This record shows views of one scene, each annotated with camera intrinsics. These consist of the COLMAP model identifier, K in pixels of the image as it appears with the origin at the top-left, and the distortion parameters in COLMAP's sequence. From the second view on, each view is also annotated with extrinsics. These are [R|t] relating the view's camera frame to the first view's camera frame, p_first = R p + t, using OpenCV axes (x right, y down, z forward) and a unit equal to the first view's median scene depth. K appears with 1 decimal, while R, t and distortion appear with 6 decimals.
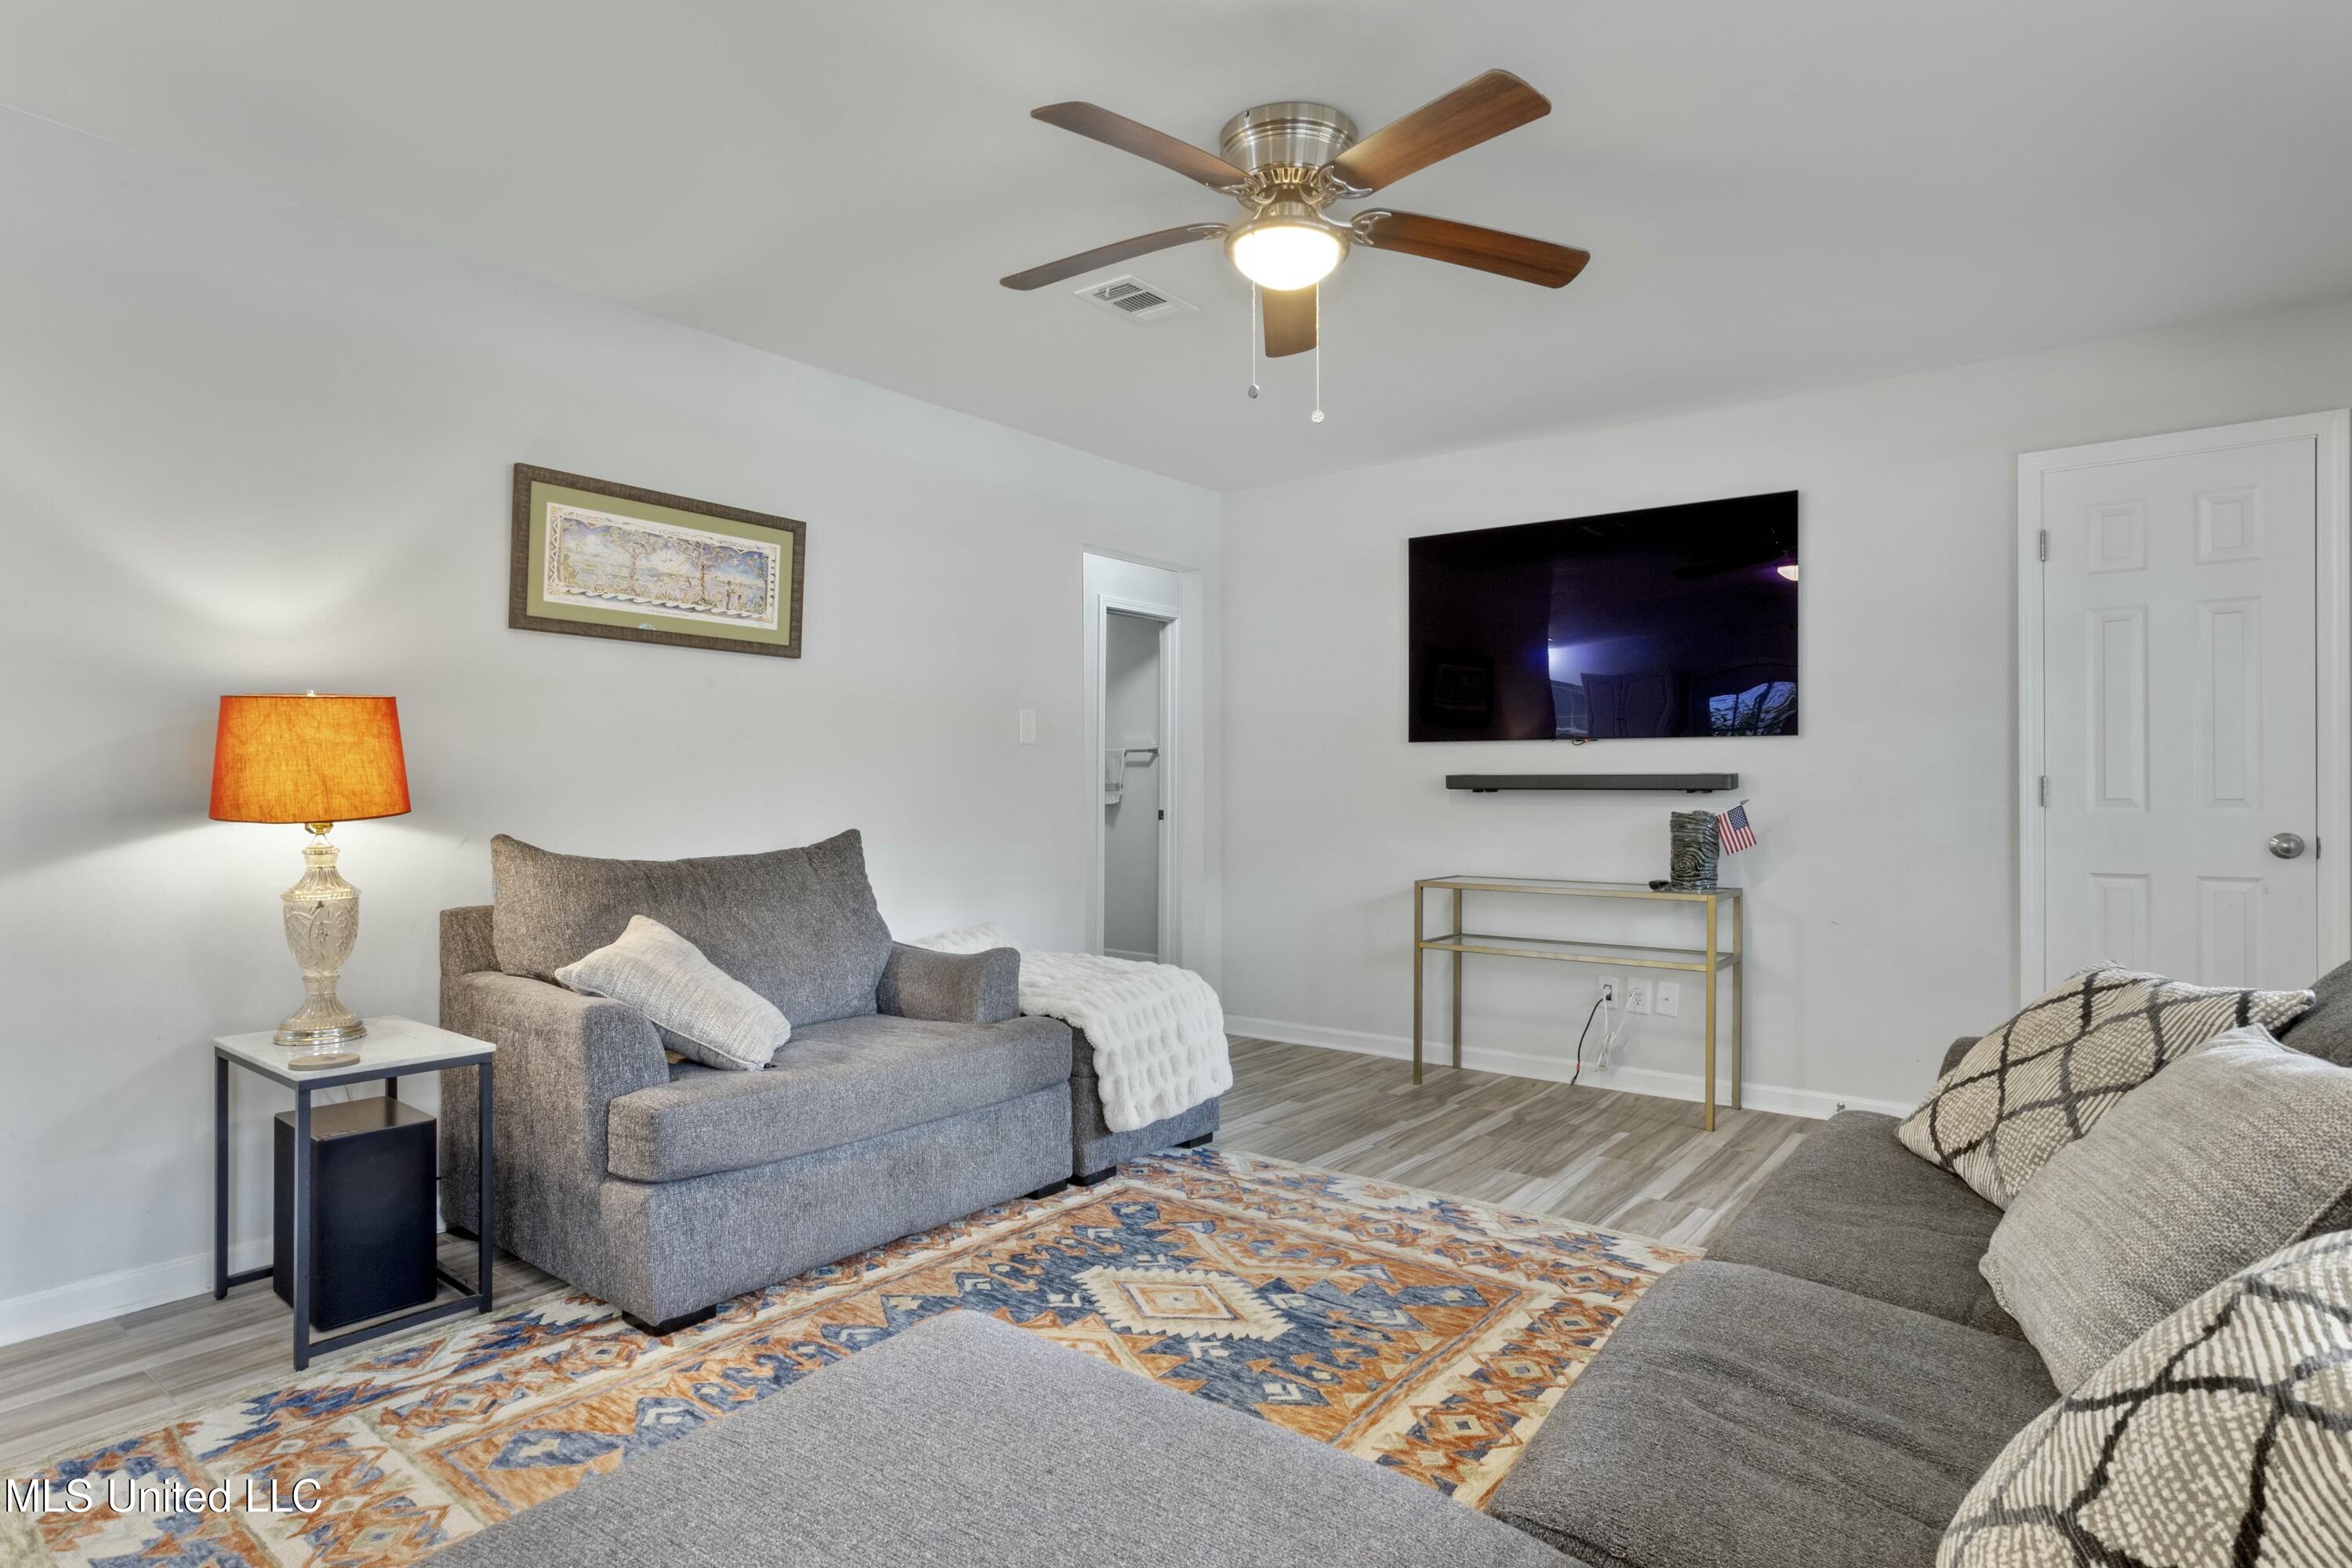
lens RADIAL K [[1240.4, 0, 1176.0], [0, 1240.4, 784.0], [0, 0, 1]] dist [-0.060461, 0.038552]
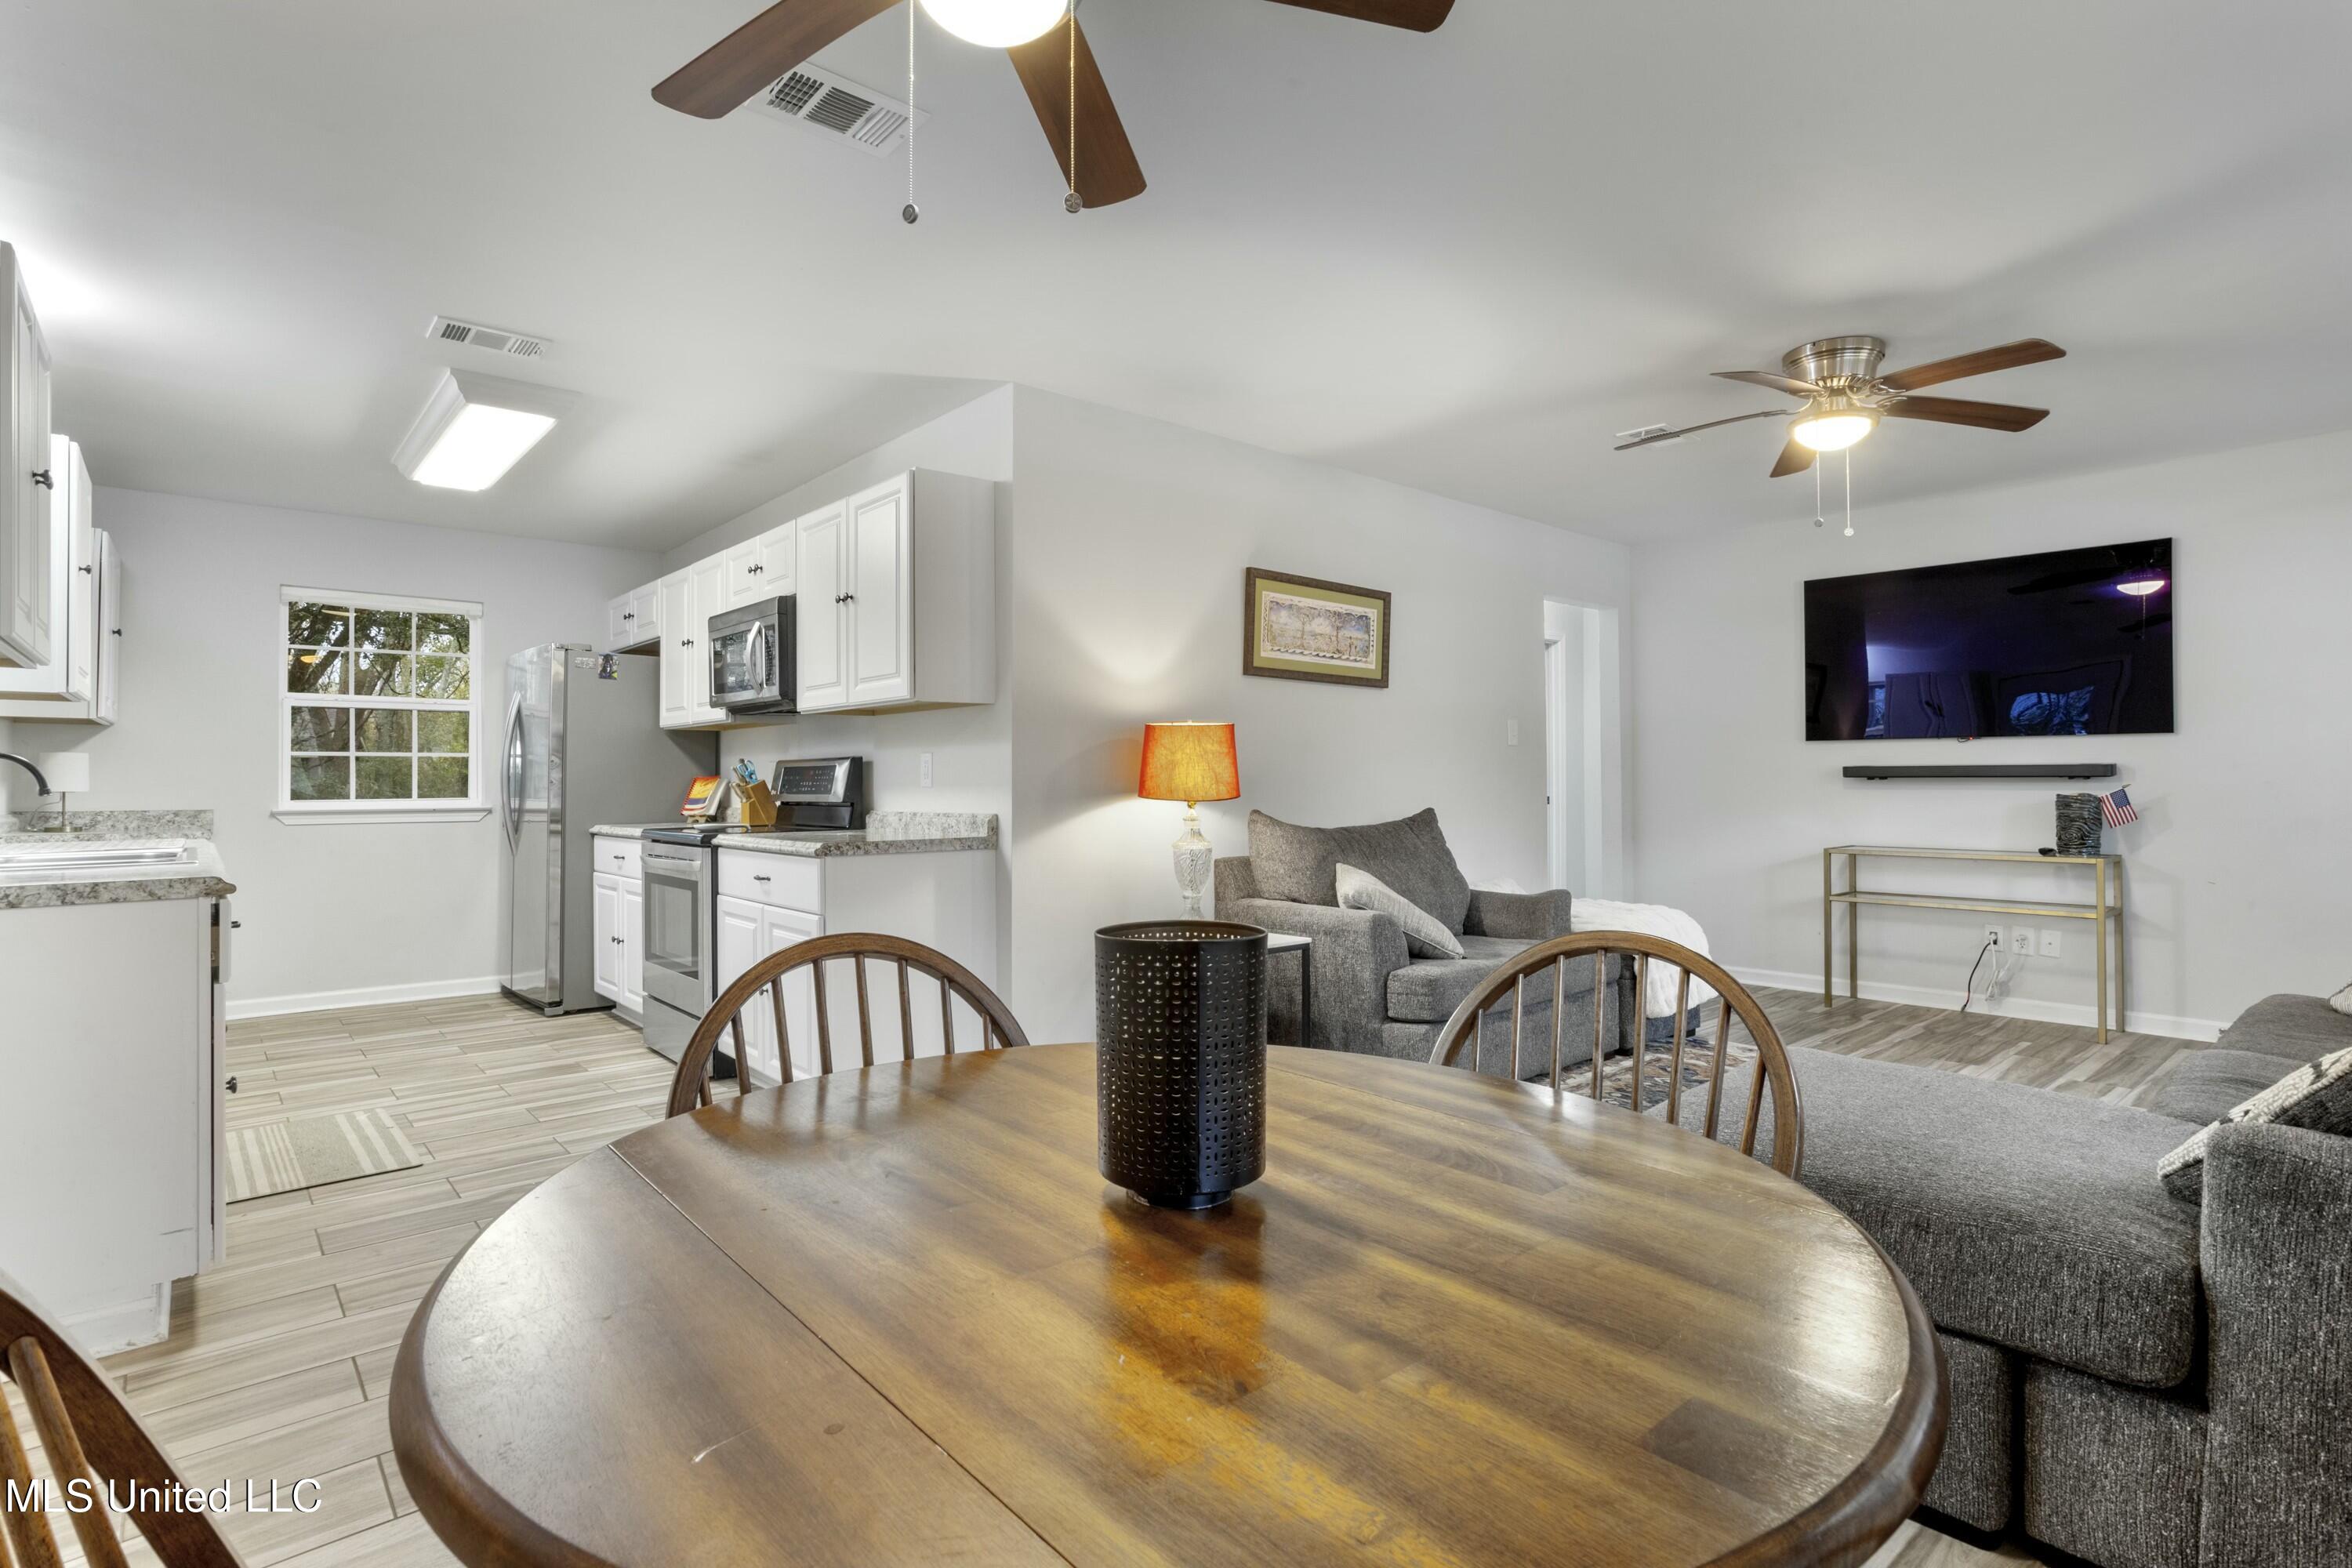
lens RADIAL K [[1162.5, 0, 1169.7], [0, 1162.5, 762.8], [0, 0, 1]] dist [-0.056879, 0.040315]
pose [[0.981351, -0.007468, -0.192079, -0.367092], [0.005240, 0.999913, -0.012104, -0.000718], [0.192153, 0.010872, 0.981305, -0.452762]]
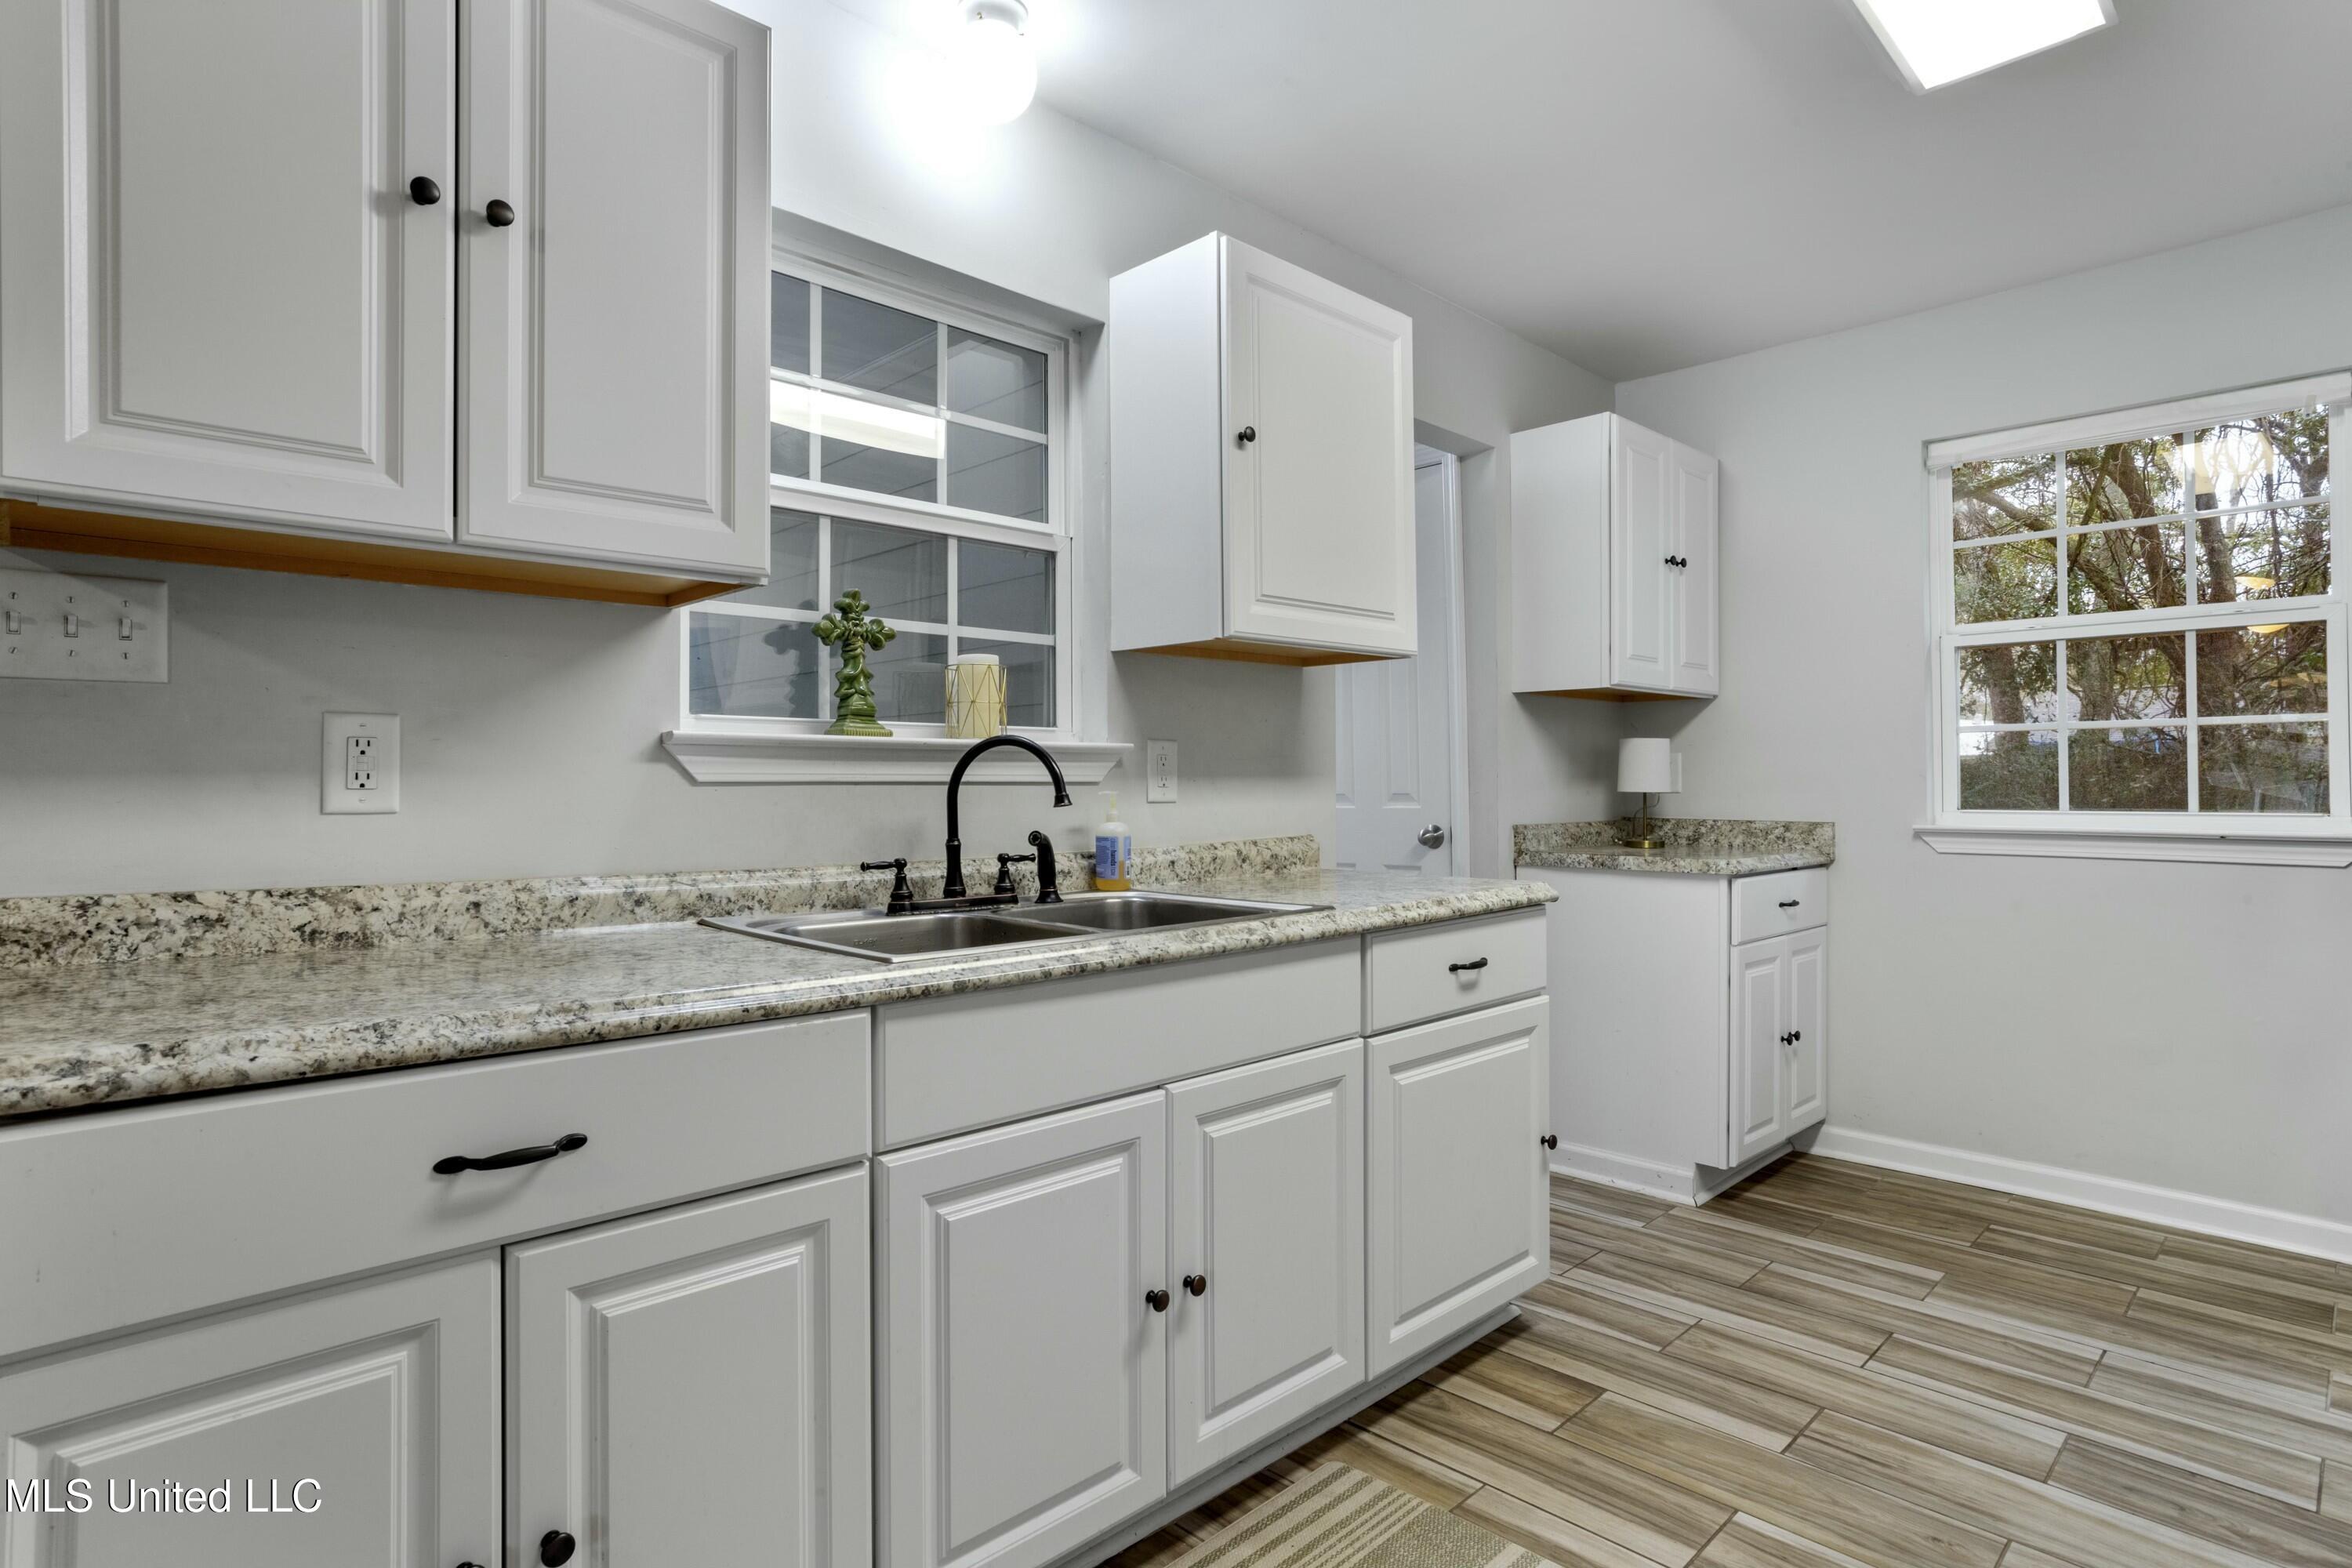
lens RADIAL K [[1217.4, 0, 1173.9], [0, 1217.4, 769.2], [0, 0, 1]] dist [-0.053737, 0.034626]
pose [[-0.133982, -0.010146, -0.990932, -0.900914], [0.007743, 0.999906, -0.011285, -0.000769], [0.990953, -0.009184, -0.133891, 0.496411]]
